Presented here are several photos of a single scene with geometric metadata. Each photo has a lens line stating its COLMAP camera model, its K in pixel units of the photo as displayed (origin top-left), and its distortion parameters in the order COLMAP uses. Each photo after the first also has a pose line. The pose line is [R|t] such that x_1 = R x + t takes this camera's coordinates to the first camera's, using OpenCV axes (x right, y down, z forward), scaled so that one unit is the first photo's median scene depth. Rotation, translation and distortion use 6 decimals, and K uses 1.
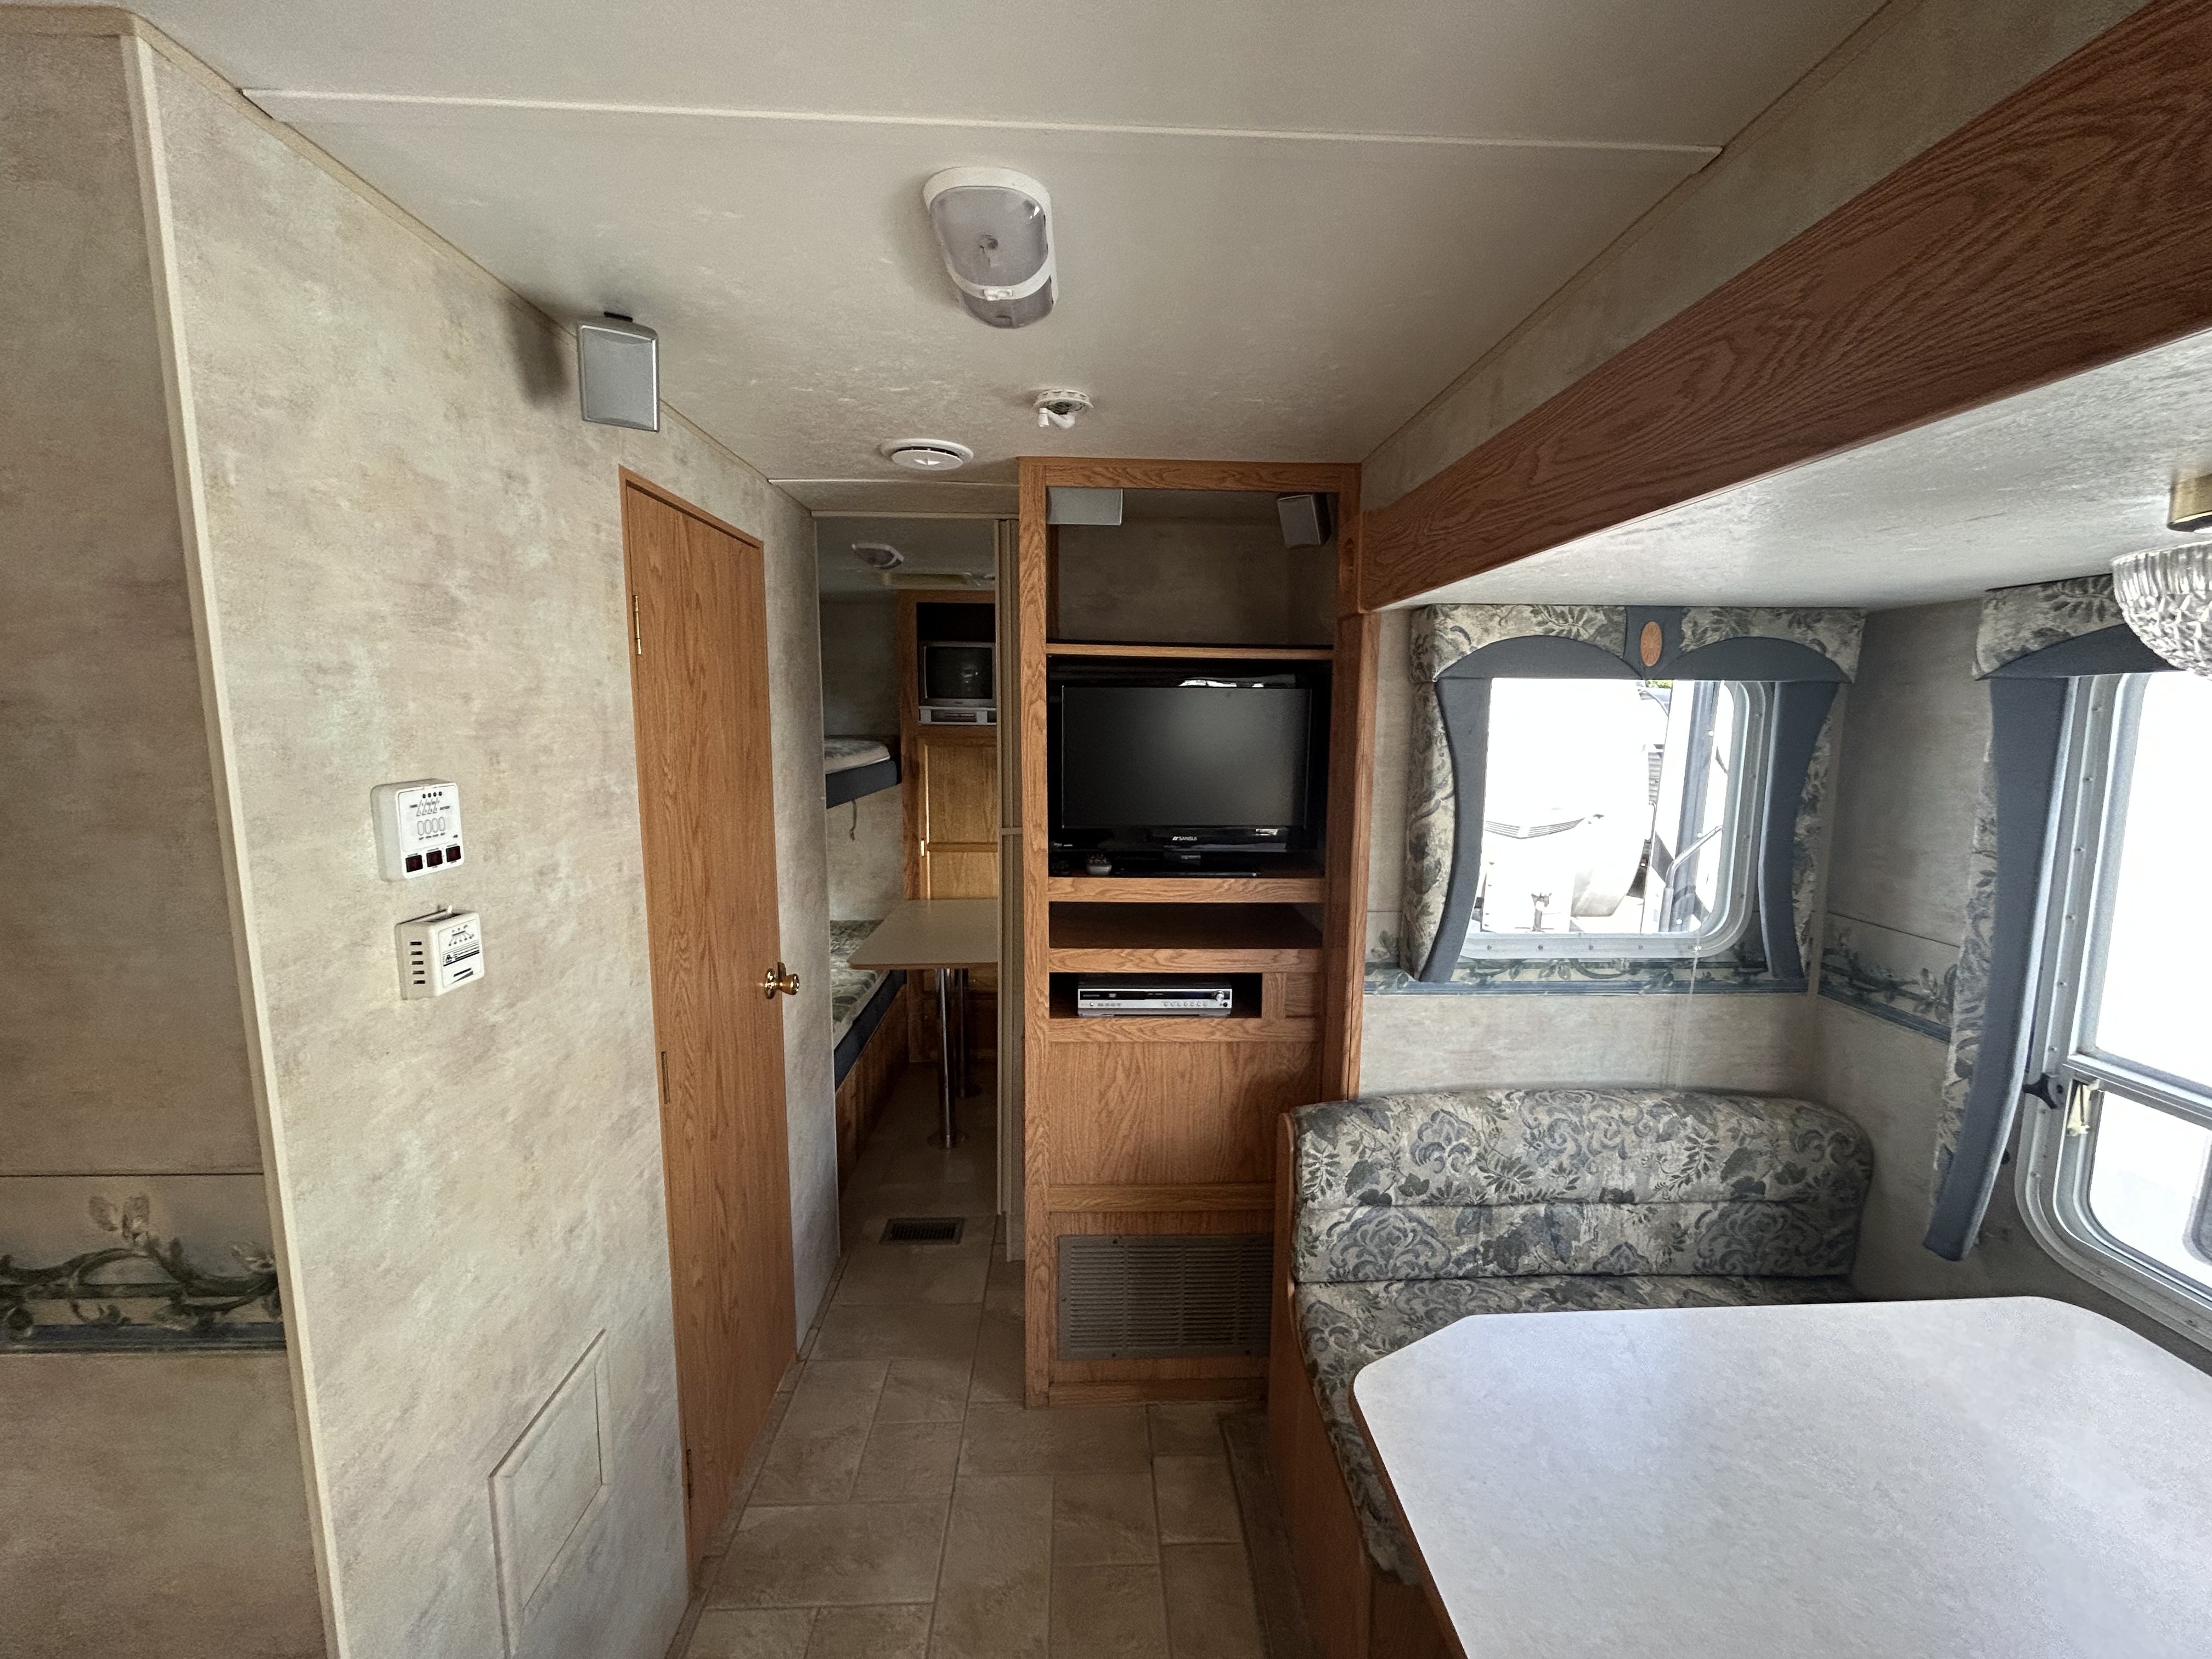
lens RADIAL K [[897.9, 0, 1104.1], [0, 897.9, 830.7], [0, 0, 1]] dist [-0.001713, 0.000646]
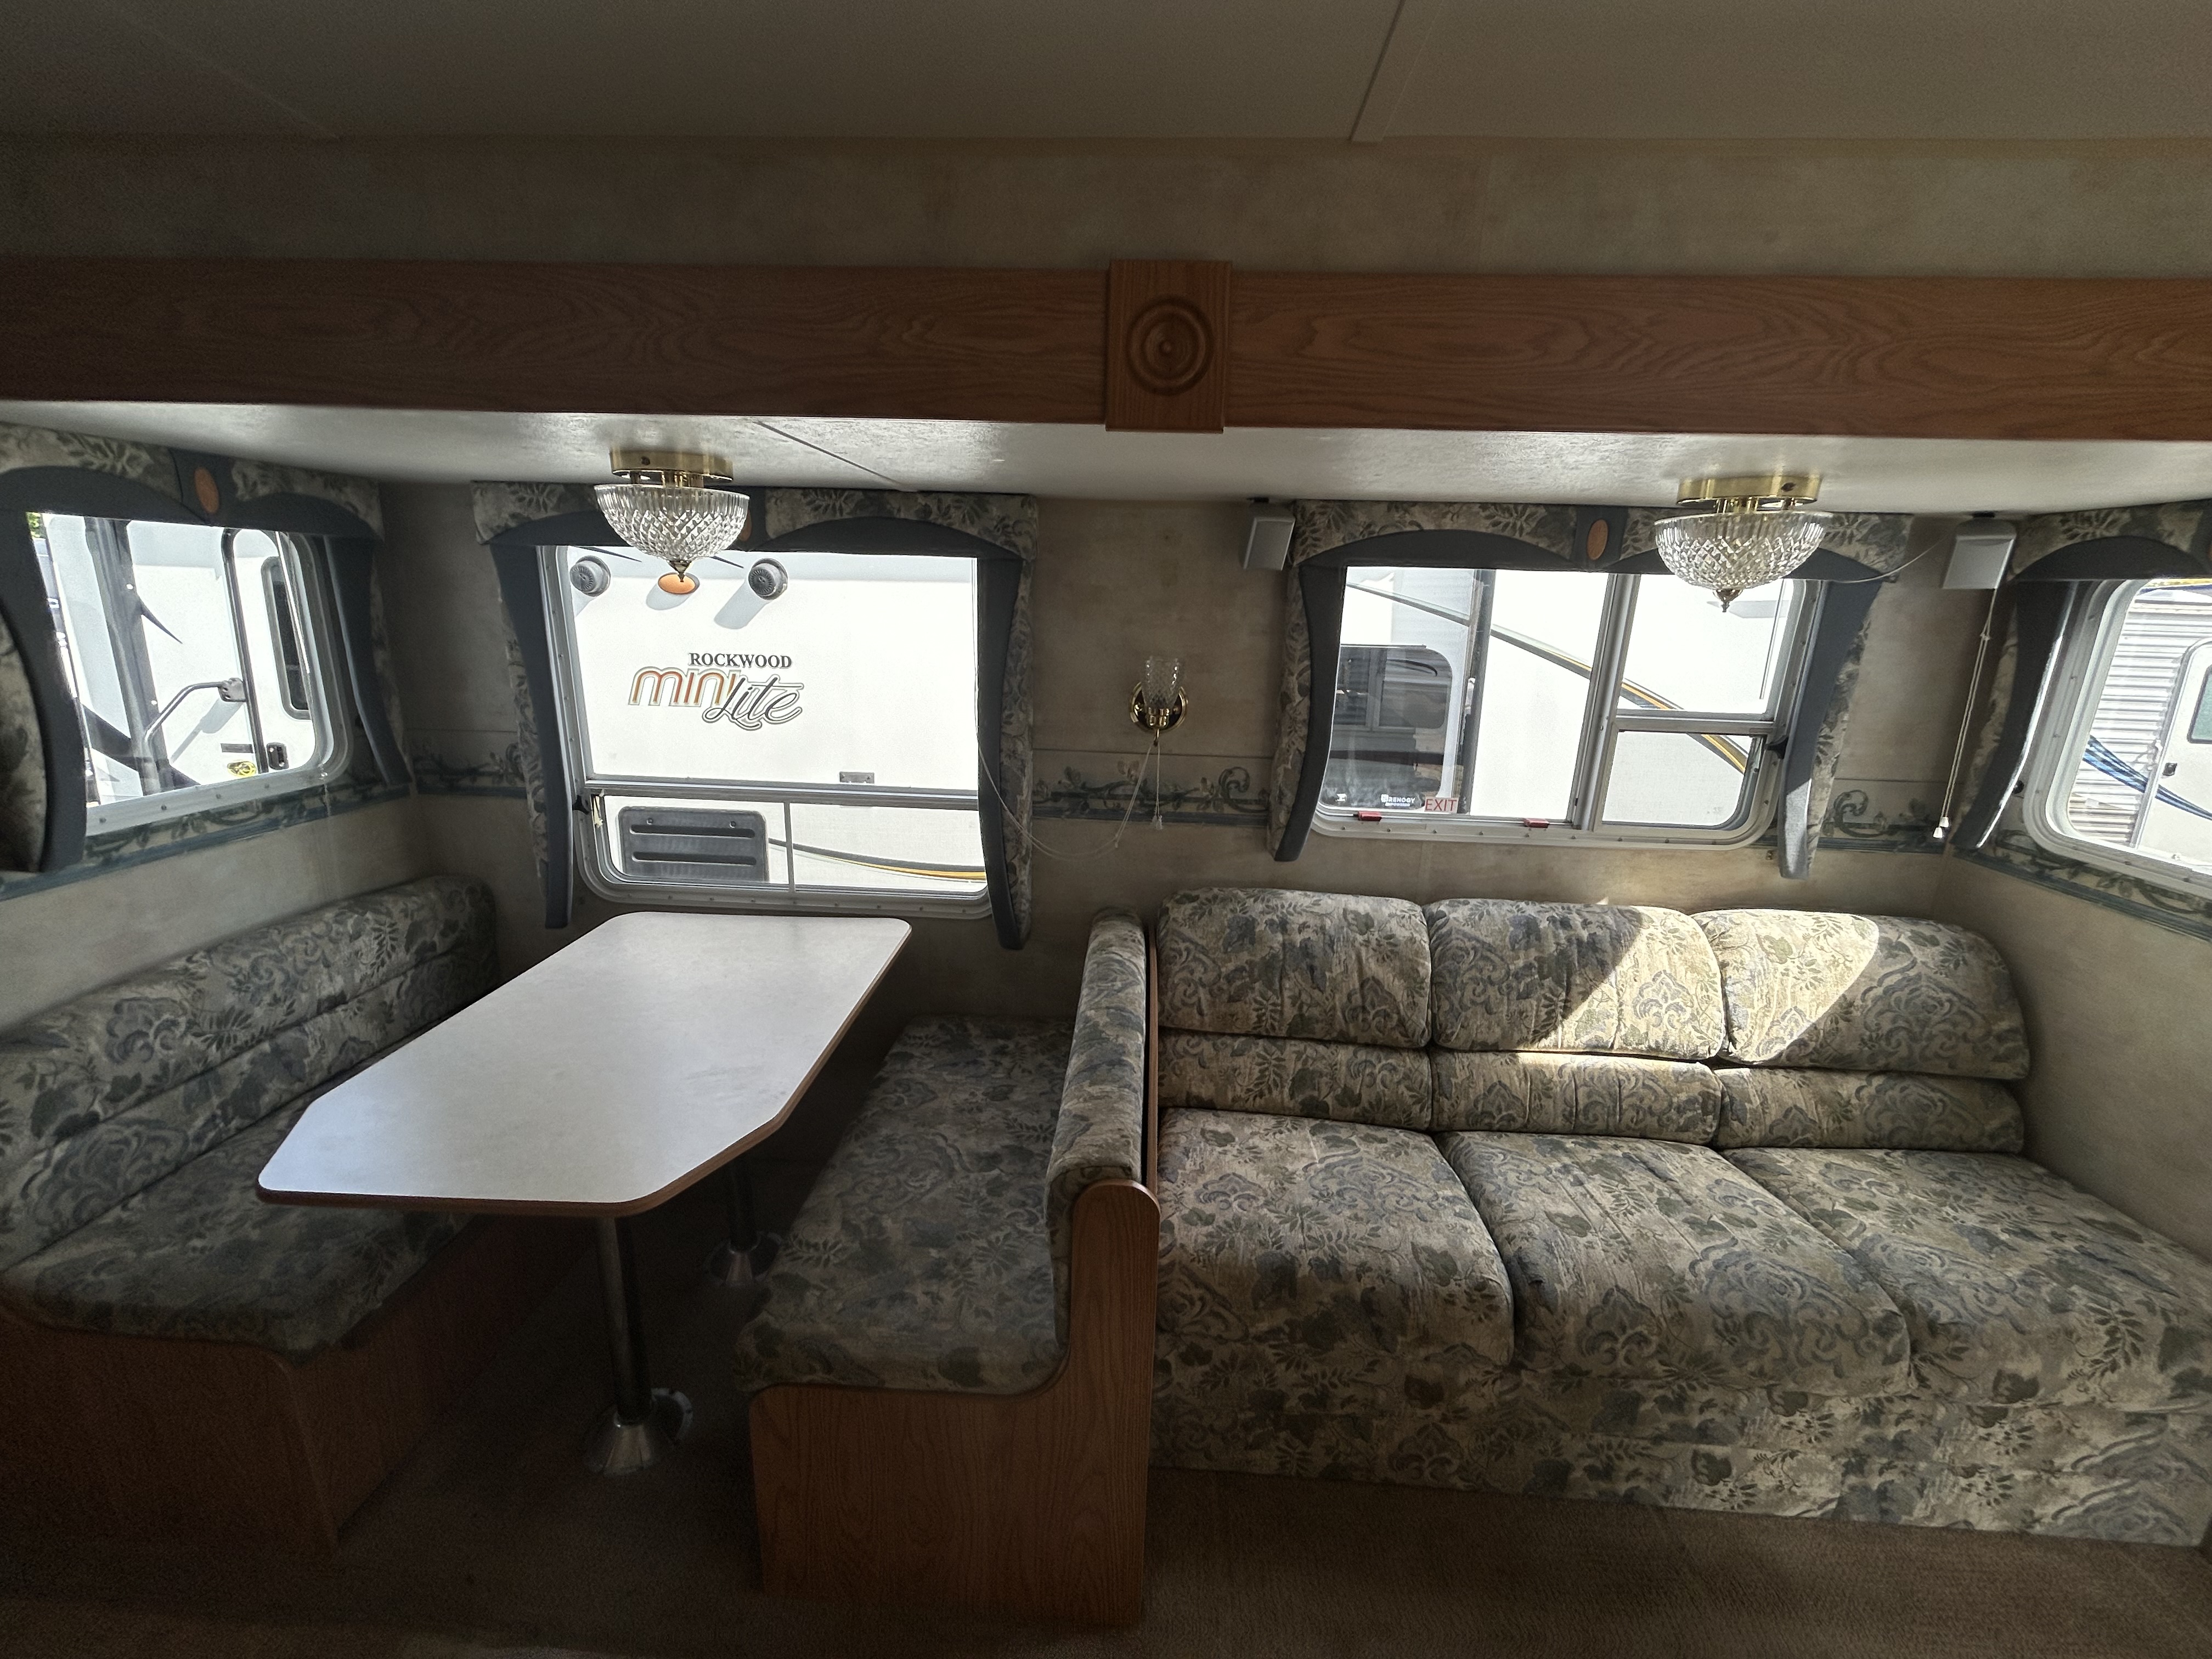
lens RADIAL K [[897.9, 0, 1099.6], [0, 897.9, 844.2], [0, 0, 1]] dist [-0.001713, 0.000646]
pose [[0.098570, -0.263459, 0.959621, -0.371552], [0.104423, 0.961732, 0.253312, 0.029595], [-0.989636, 0.075238, 0.122310, -0.116935]]
